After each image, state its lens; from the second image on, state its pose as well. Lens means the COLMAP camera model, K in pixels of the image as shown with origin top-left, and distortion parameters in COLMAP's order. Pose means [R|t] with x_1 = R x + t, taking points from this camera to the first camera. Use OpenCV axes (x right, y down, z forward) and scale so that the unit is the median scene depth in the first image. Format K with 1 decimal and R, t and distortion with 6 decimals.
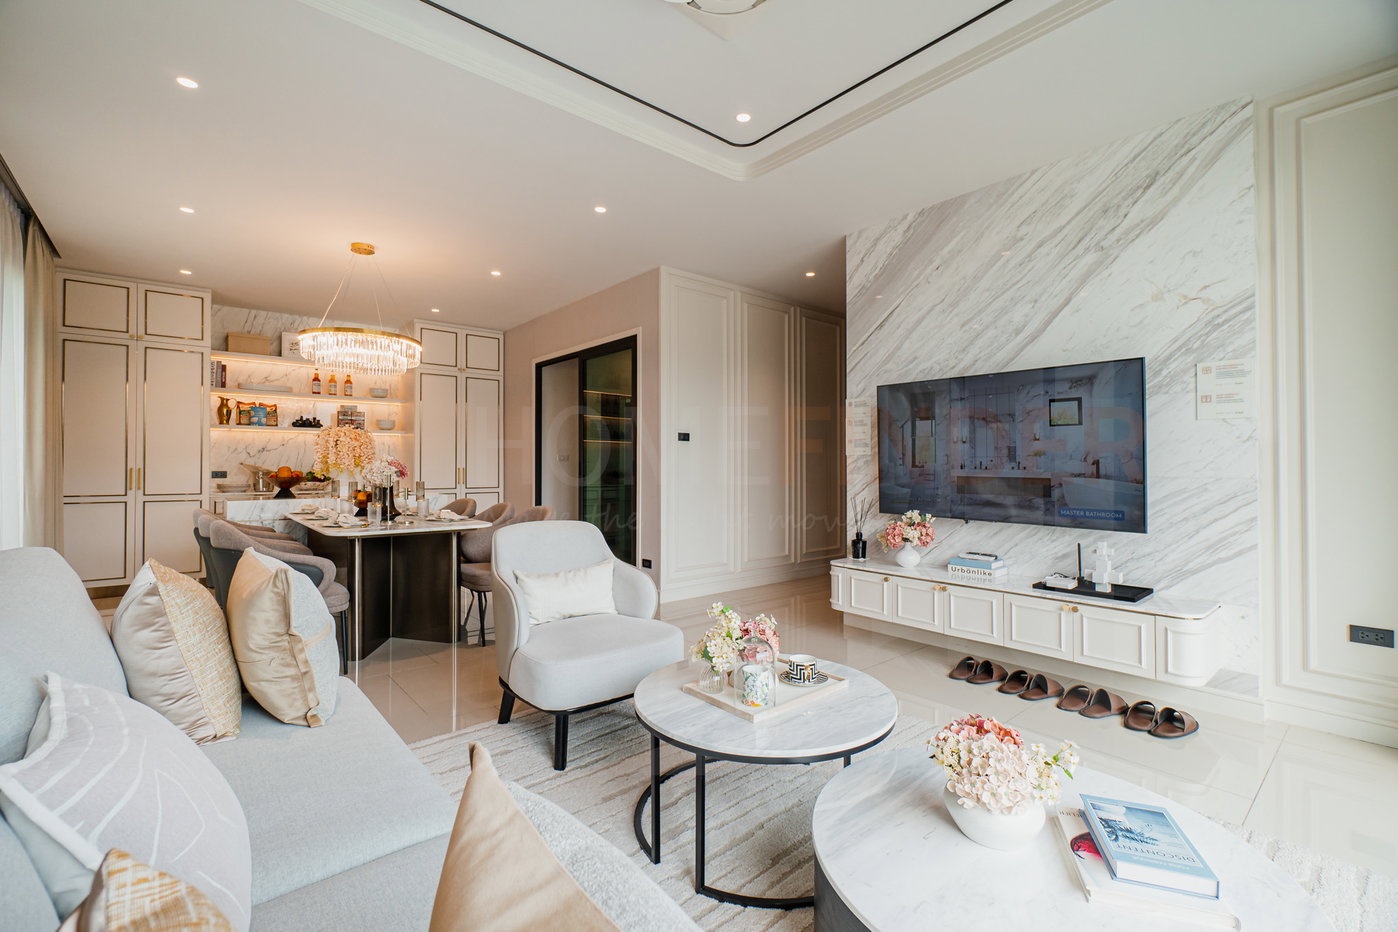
lens RADIAL K [[608.3, 0, 700.2], [0, 608.3, 458.3], [0, 0, 1]] dist [0.001119, -0.000025]
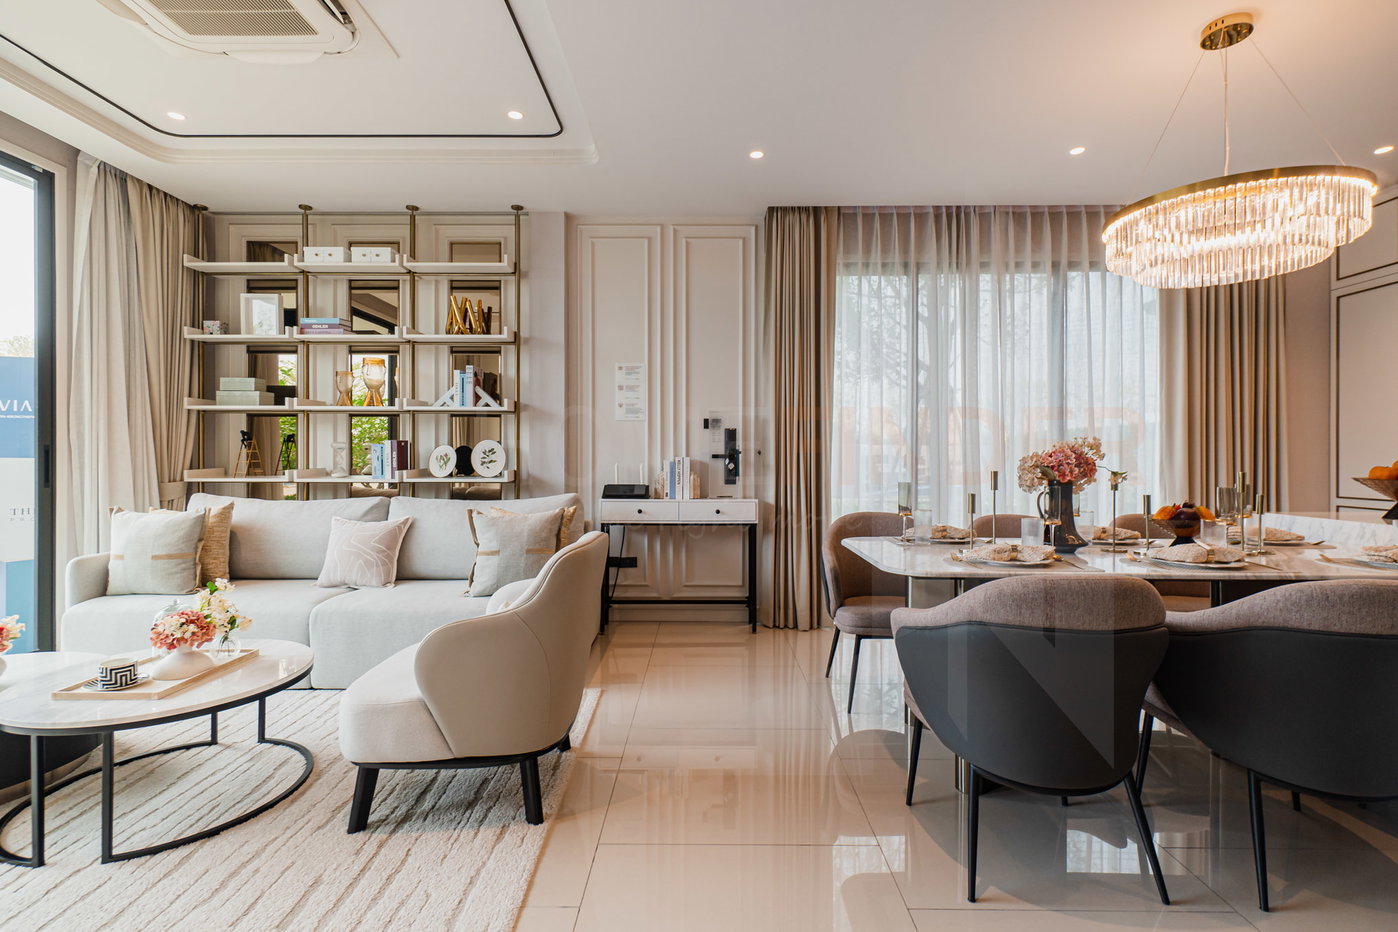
lens RADIAL K [[663.3, 0, 698.6], [0, 663.3, 462.3], [0, 0, 1]] dist [0.007786, -0.000385]
pose [[-0.651404, 0.004408, -0.758718, 0.115536], [0.009248, 0.999955, -0.002131, 0.010001], [0.758675, -0.008404, -0.651416, 0.731341]]
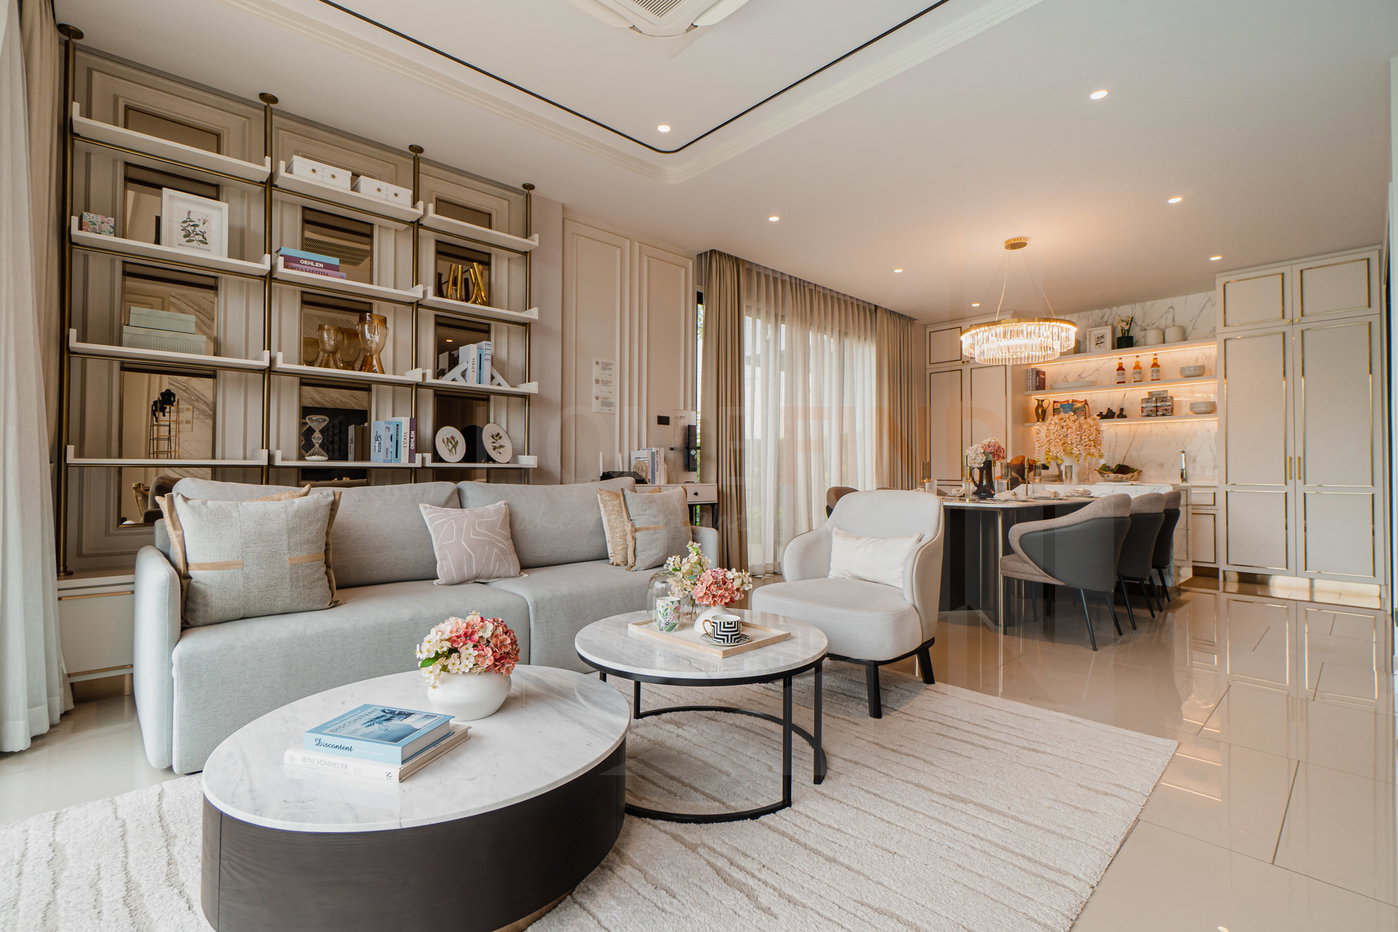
lens RADIAL K [[638.3, 0, 710.6], [0, 638.3, 461.4], [0, 0, 1]] dist [0.012616, 0.000200]
pose [[0.065307, -0.018077, -0.997701, 0.360797], [0.008052, 0.999813, -0.017588, 0.032544], [0.997833, -0.006885, 0.065440, 0.285532]]
